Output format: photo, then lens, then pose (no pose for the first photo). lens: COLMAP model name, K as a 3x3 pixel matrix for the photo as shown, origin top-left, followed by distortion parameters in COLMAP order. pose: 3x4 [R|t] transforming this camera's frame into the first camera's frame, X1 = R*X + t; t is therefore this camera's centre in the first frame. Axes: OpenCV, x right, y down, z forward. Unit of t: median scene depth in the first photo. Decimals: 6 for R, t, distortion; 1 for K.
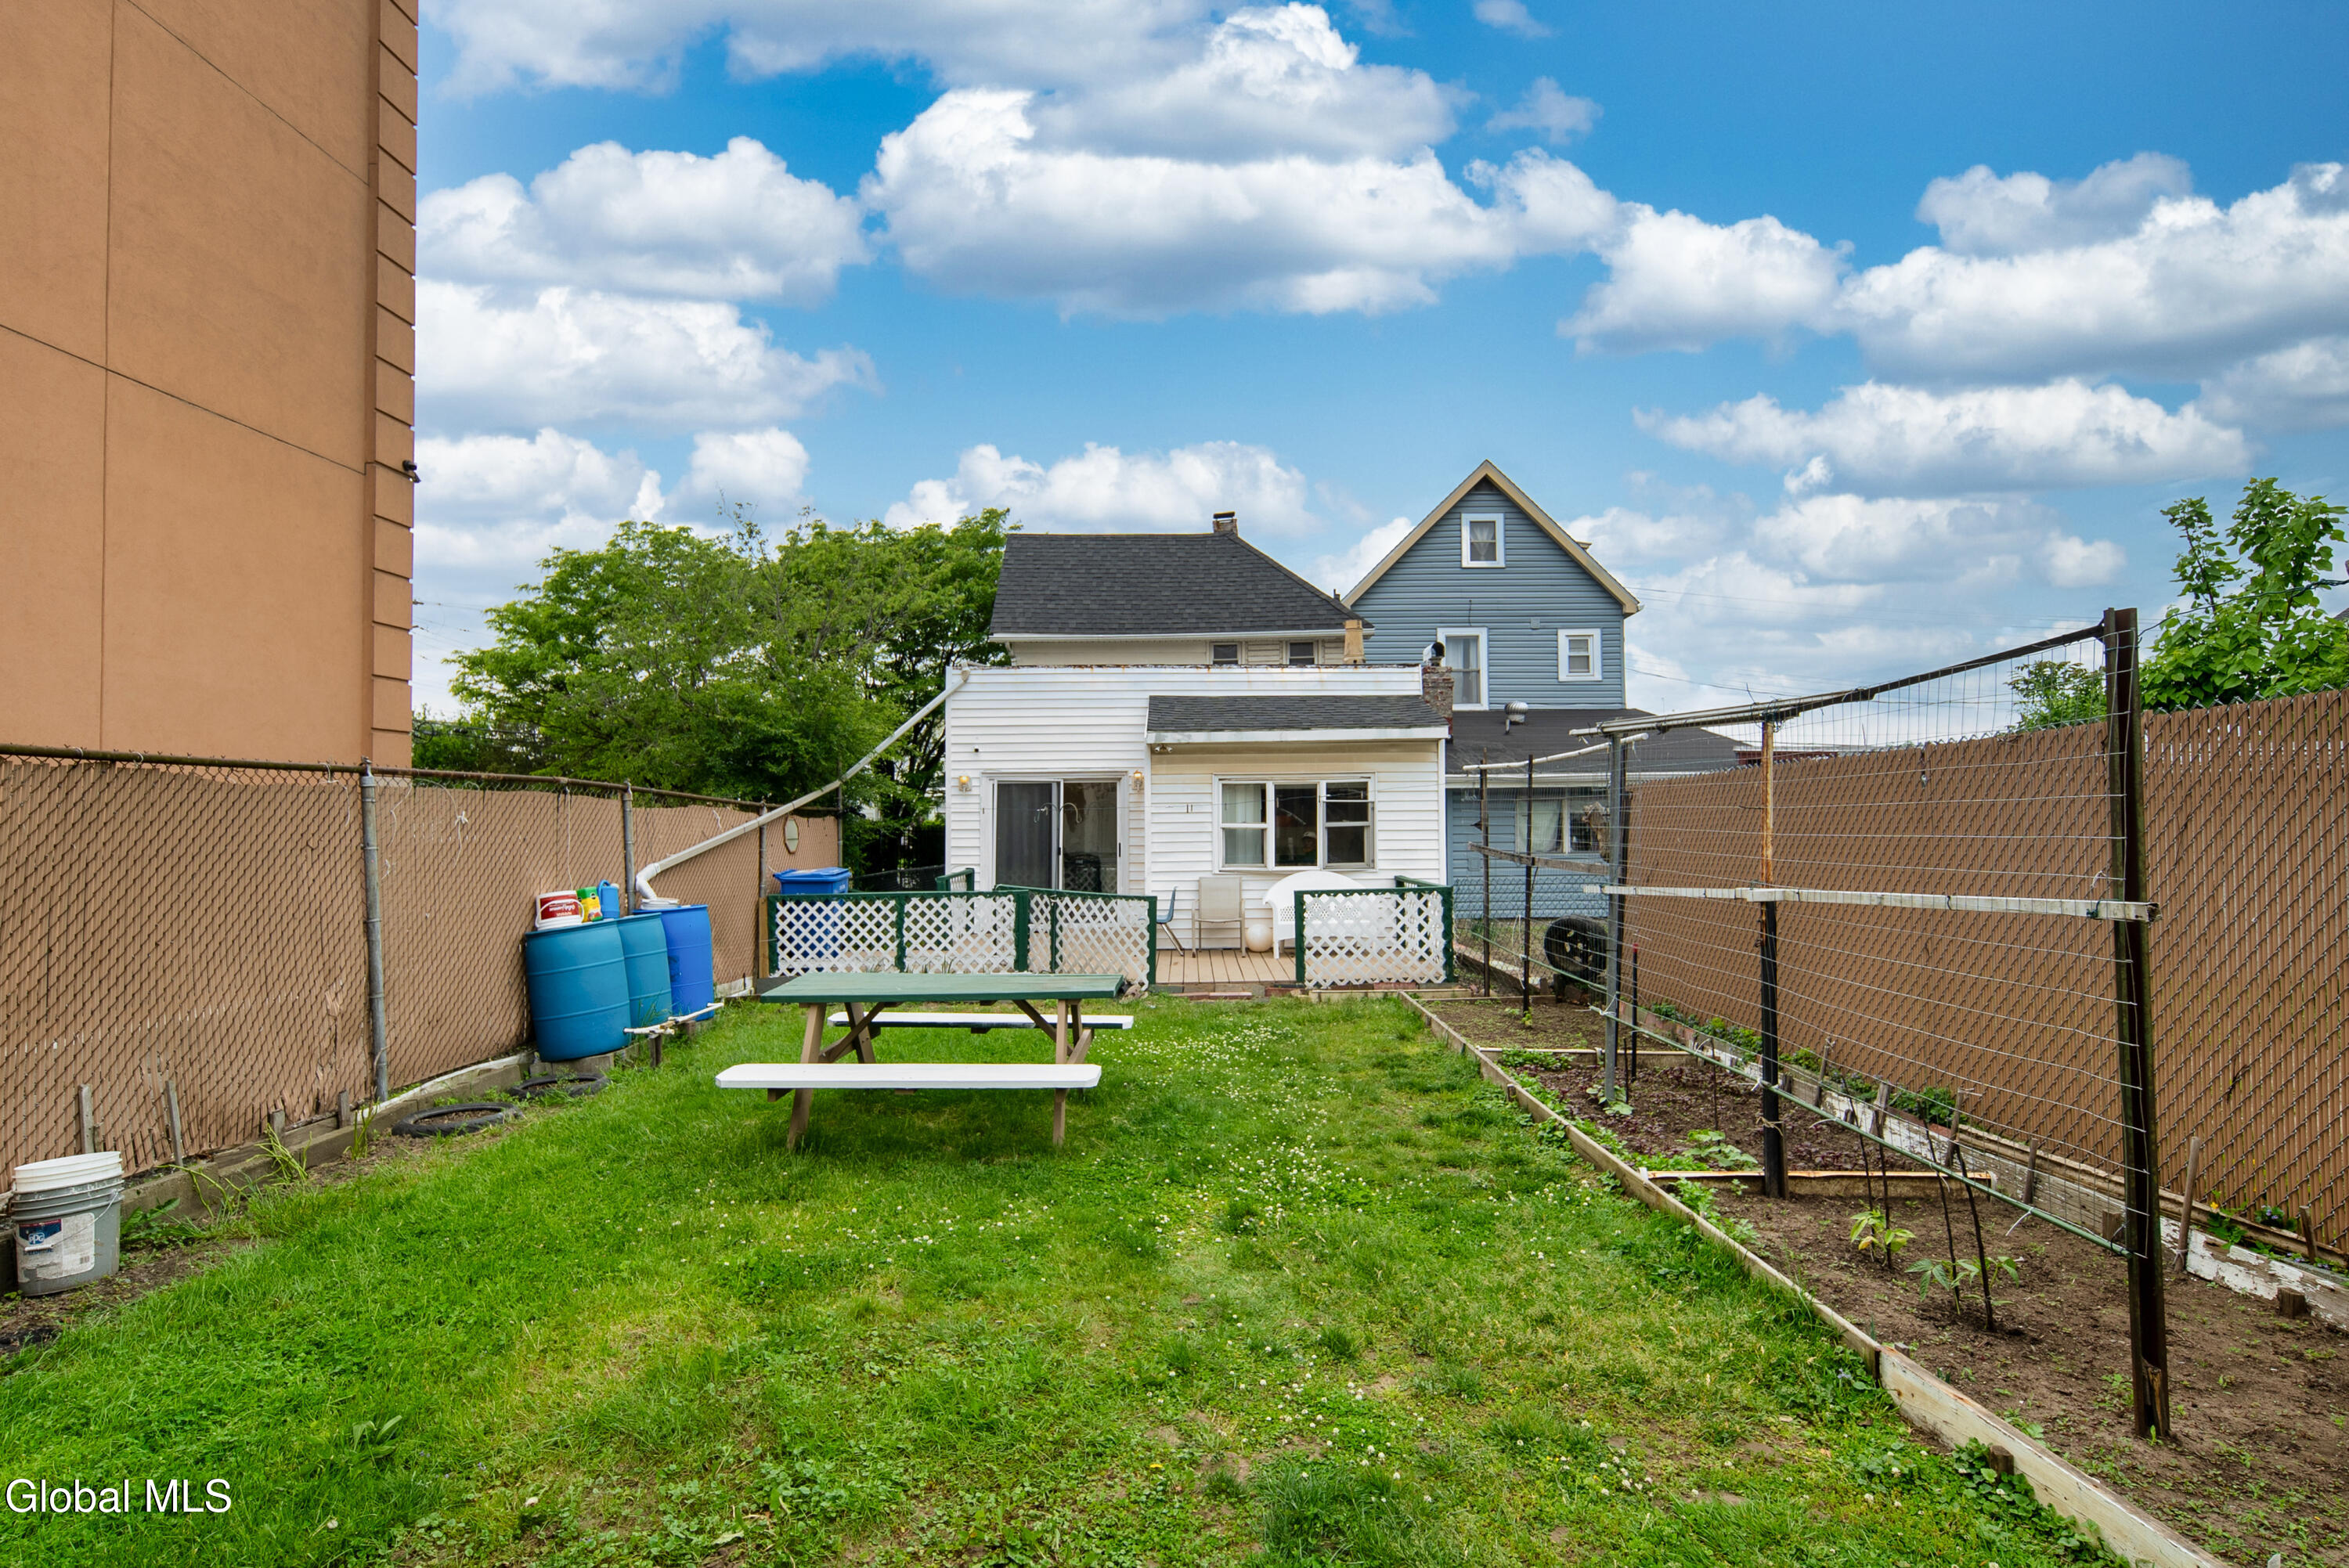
lens RADIAL K [[1127.3, 0, 1174.4], [0, 1127.3, 754.8], [0, 0, 1]] dist [-0.010911, -0.000320]
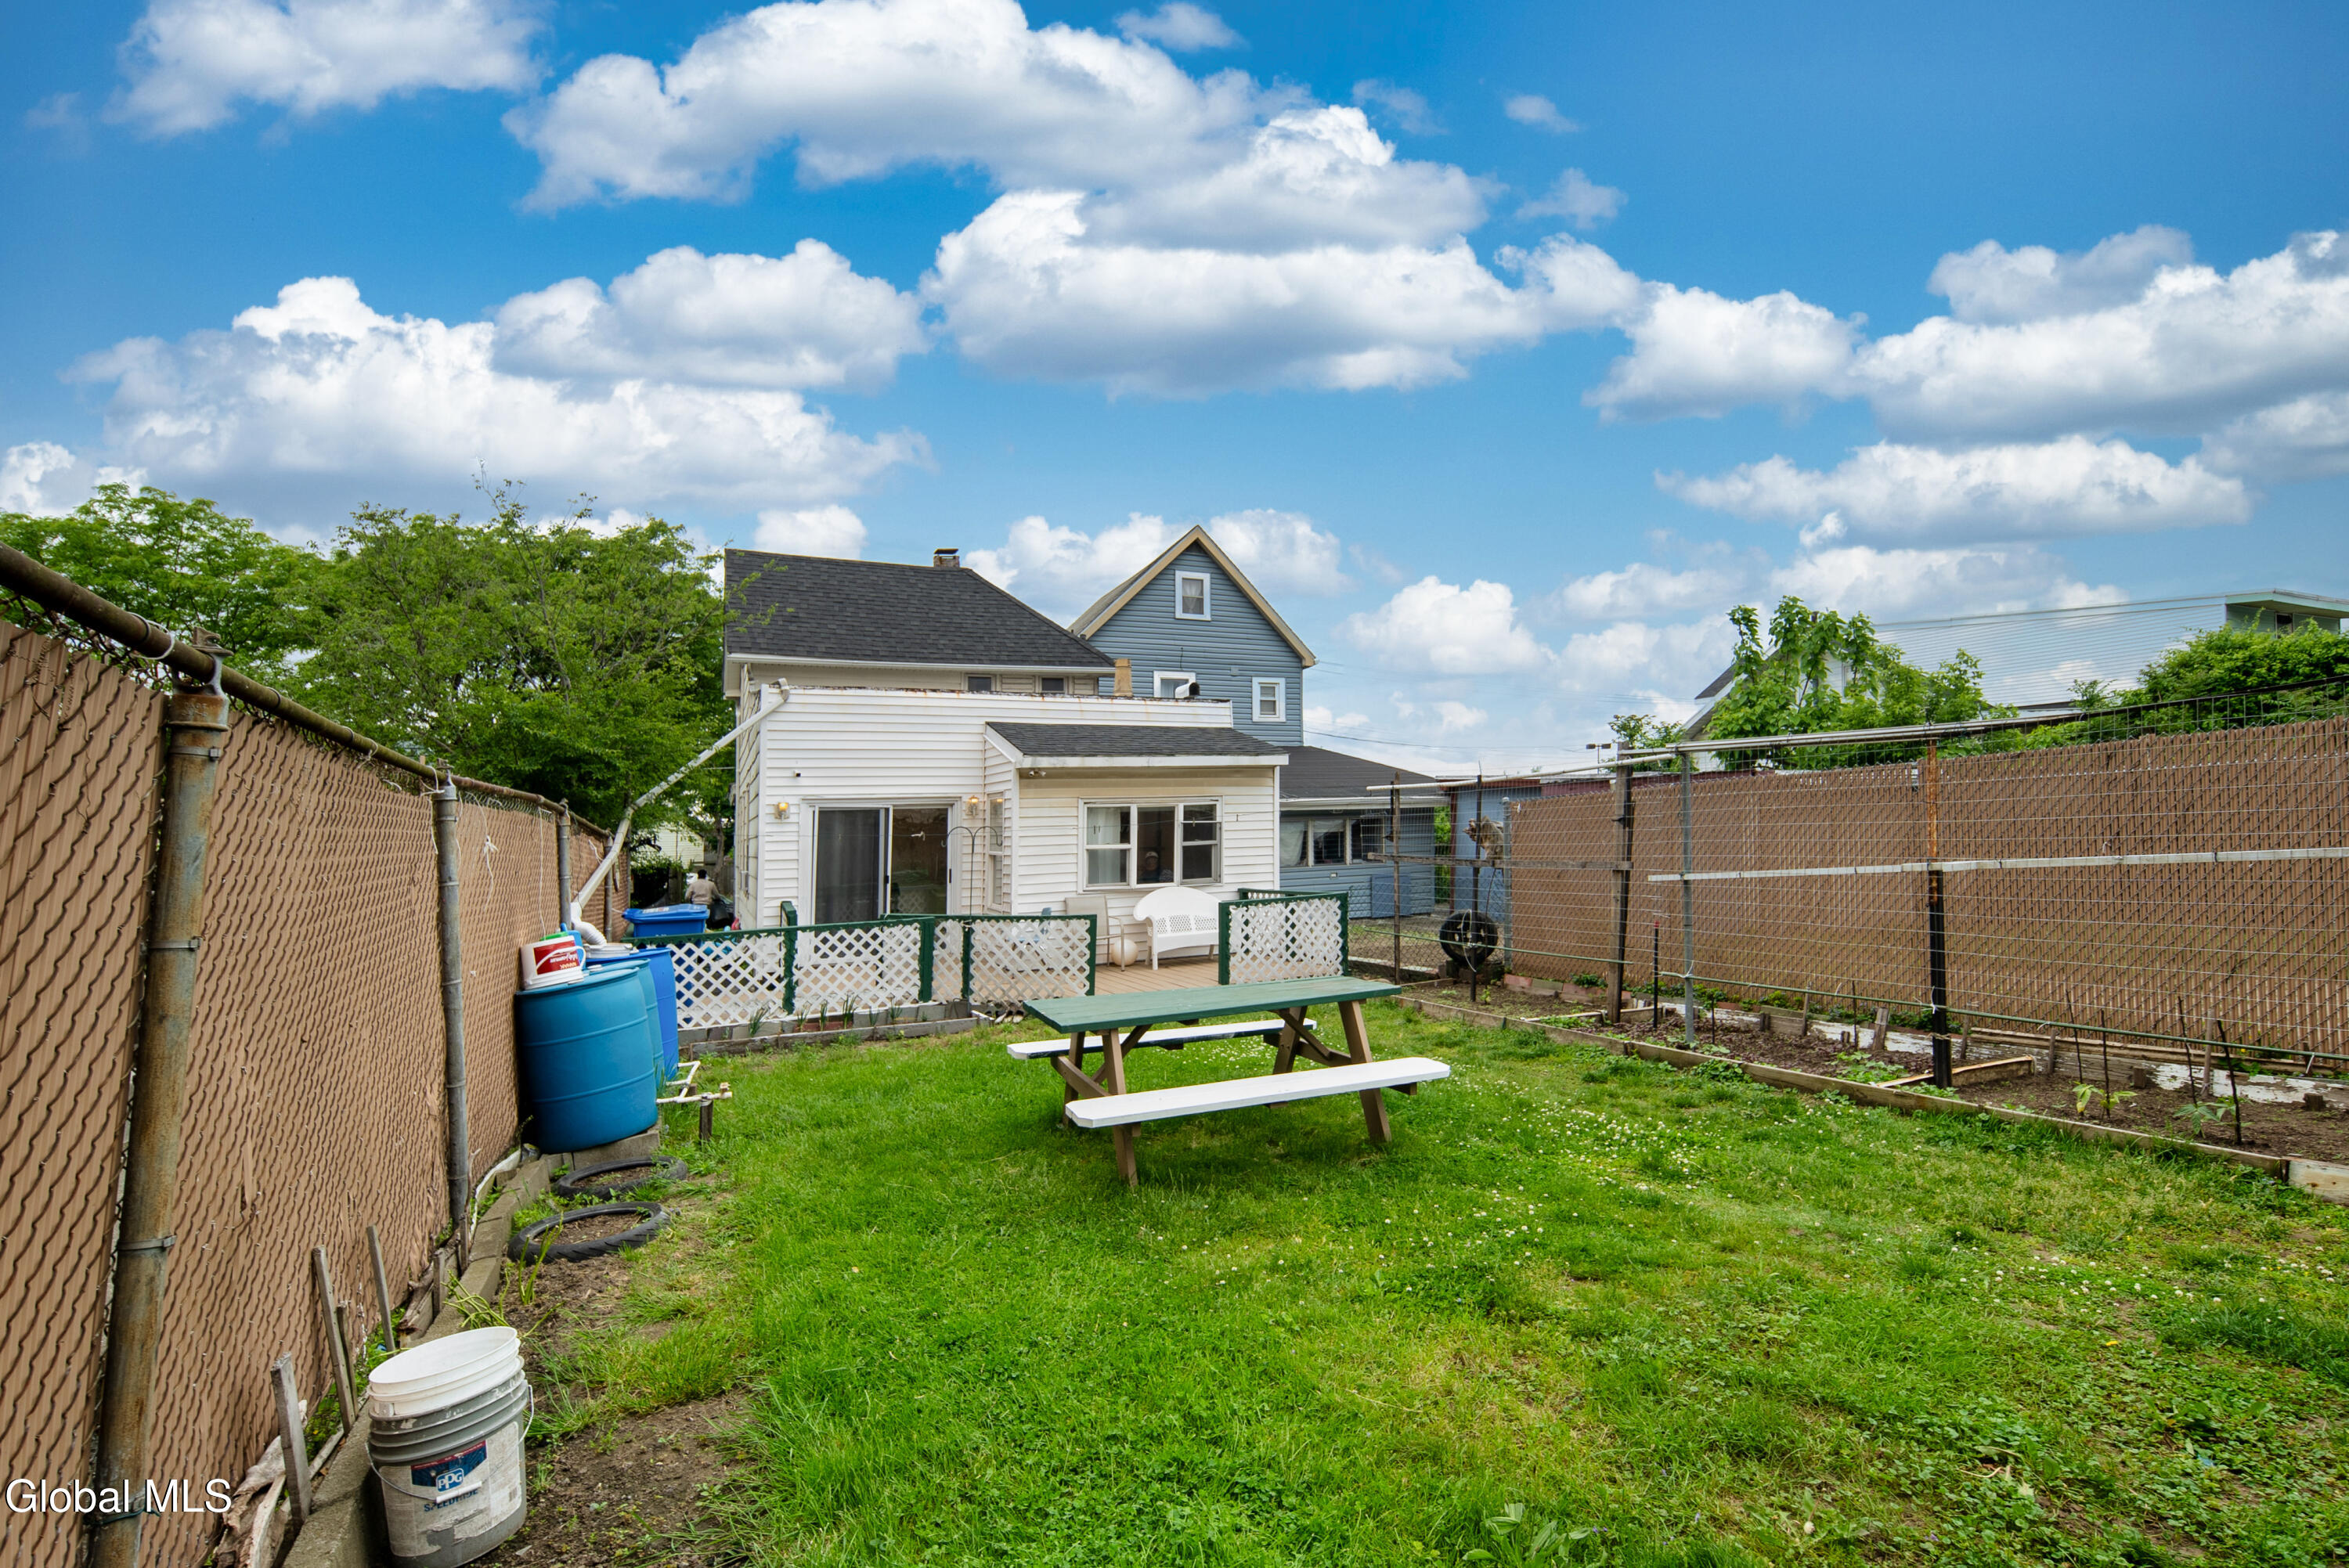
lens RADIAL K [[1047.4, 0, 1174.6], [0, 1047.4, 769.6], [0, 0, 1]] dist [0.000839, -0.001020]
pose [[0.903720, 0.008667, 0.428037, -0.305700], [0.000503, 0.999773, -0.021306, 0.011871], [-0.428125, 0.019470, 0.903510, 0.088063]]
